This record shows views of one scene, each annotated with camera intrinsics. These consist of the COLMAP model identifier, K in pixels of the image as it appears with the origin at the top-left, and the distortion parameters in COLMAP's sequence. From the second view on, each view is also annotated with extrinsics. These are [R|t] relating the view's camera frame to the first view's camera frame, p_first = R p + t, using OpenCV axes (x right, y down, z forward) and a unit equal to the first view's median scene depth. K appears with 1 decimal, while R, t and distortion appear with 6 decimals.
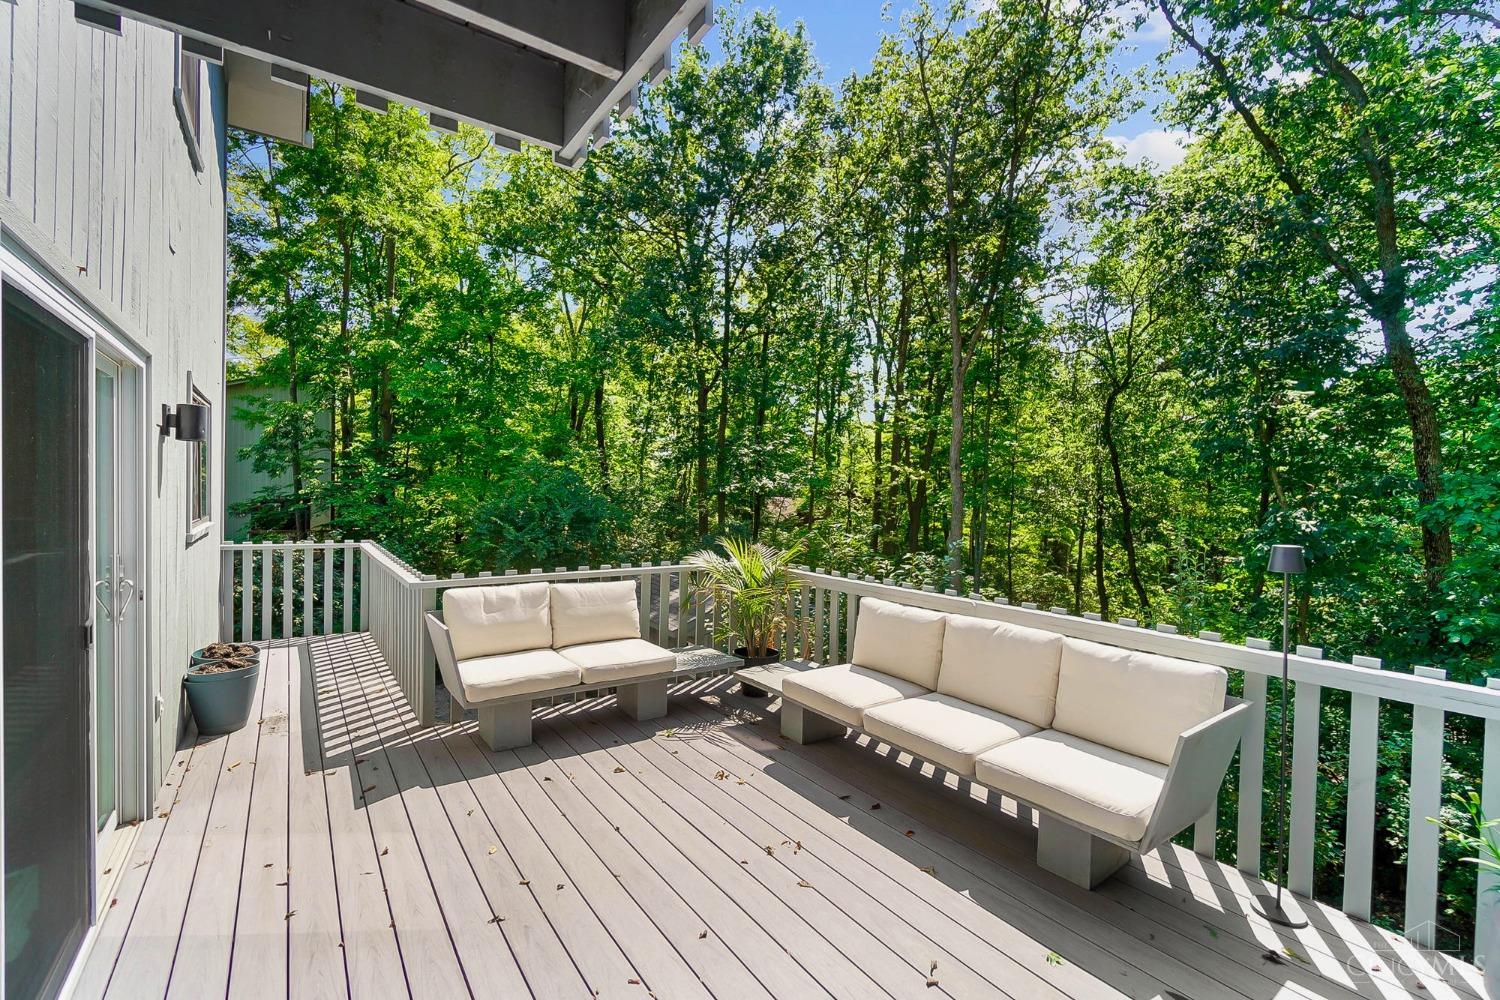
lens RADIAL K [[651.1, 0, 740.2], [0, 651.1, 496.8], [0, 0, 1]] dist [-0.004707, -0.000603]
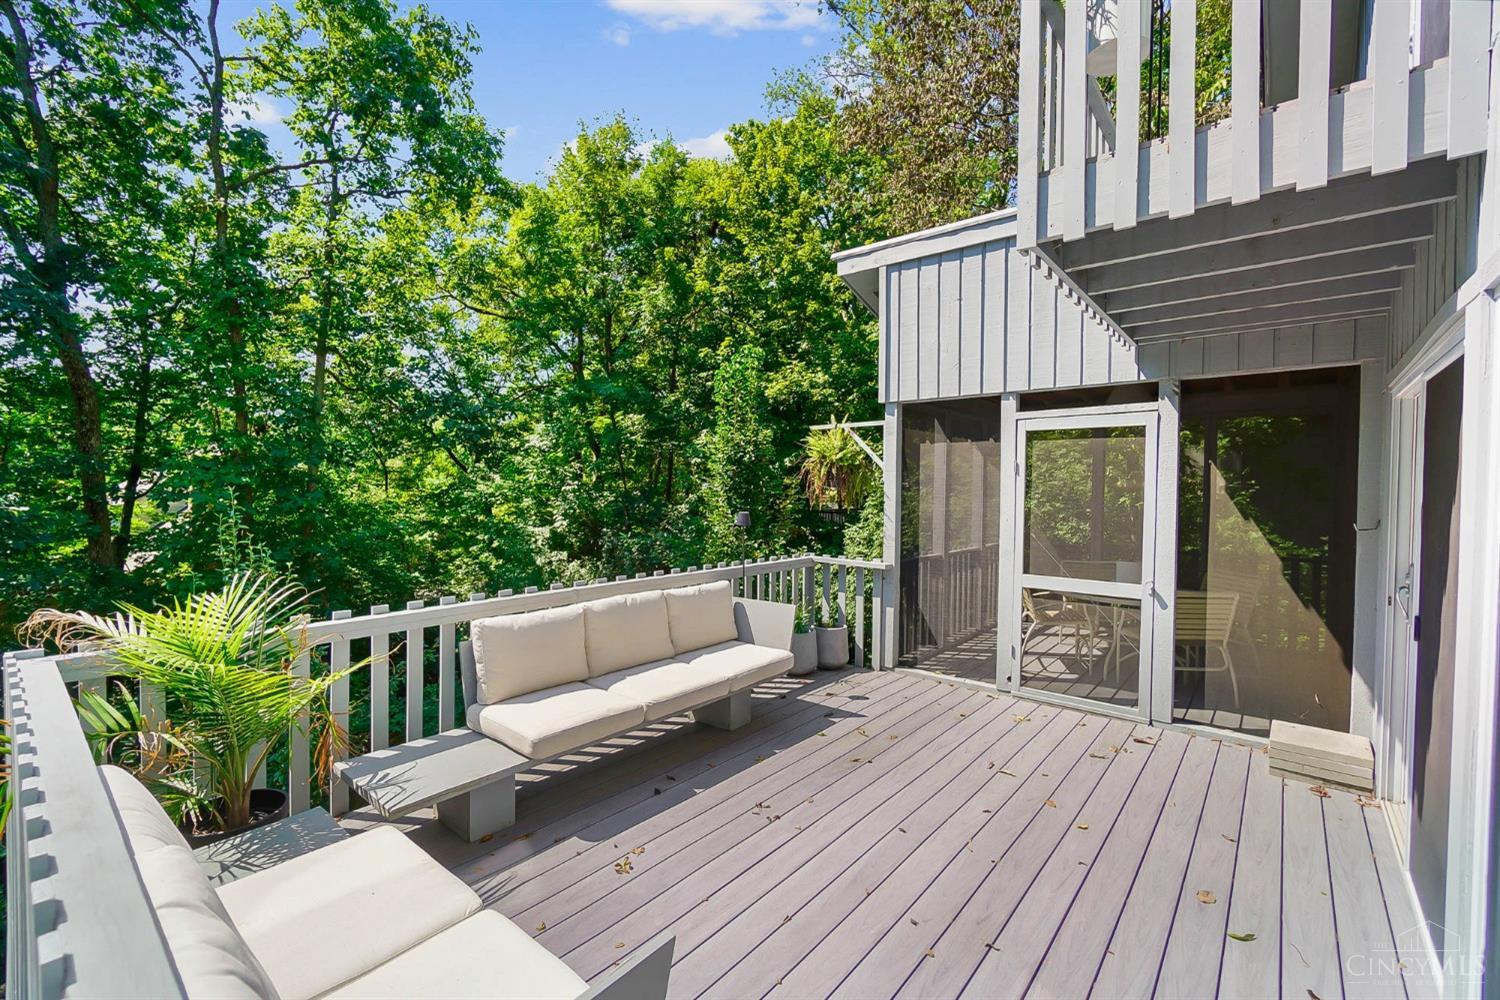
lens RADIAL K [[651.1, 0, 737.0], [0, 651.1, 499.1], [0, 0, 1]] dist [-0.004707, -0.000603]
pose [[-0.260571, -0.038267, 0.964696, -0.864129], [-0.002424, 0.999237, 0.038982, -0.036398], [-0.965452, 0.007819, -0.260465, 1.177043]]
